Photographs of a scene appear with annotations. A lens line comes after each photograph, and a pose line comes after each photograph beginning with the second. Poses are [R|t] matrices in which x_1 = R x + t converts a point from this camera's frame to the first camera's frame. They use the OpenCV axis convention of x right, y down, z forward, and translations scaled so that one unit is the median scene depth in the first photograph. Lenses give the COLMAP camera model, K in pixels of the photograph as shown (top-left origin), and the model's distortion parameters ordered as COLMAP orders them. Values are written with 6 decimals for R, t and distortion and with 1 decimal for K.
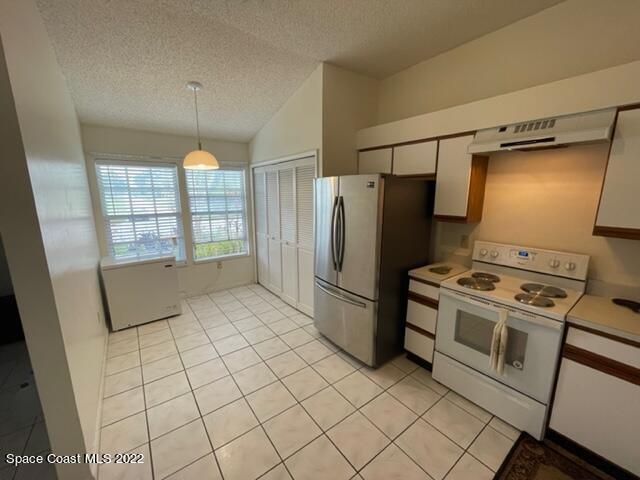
lens RADIAL K [[259.6, 0, 320.1], [0, 259.6, 240.8], [0, 0, 1]] dist [-0.000693, -0.000211]
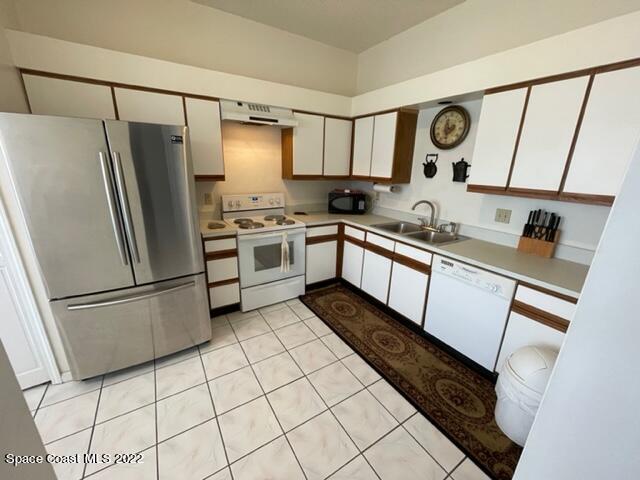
lens RADIAL K [[259.6, 0, 320.1], [0, 259.6, 240.8], [0, 0, 1]] dist [-0.000693, -0.000211]
pose [[0.085764, -0.284445, 0.954849, -0.617764], [0.161689, 0.949649, 0.268373, -0.055623], [-0.983108, 0.131372, 0.127437, 0.467895]]
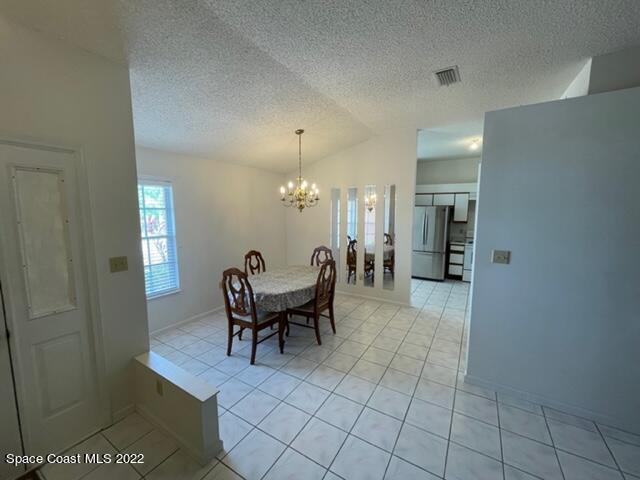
lens RADIAL K [[259.6, 0, 320.1], [0, 259.6, 240.8], [0, 0, 1]] dist [-0.000693, -0.000211]
pose [[0.928678, -0.037711, 0.368964, -1.988988], [0.063536, 0.996287, -0.058091, 0.185061], [-0.365403, 0.077390, 0.927627, -1.025889]]
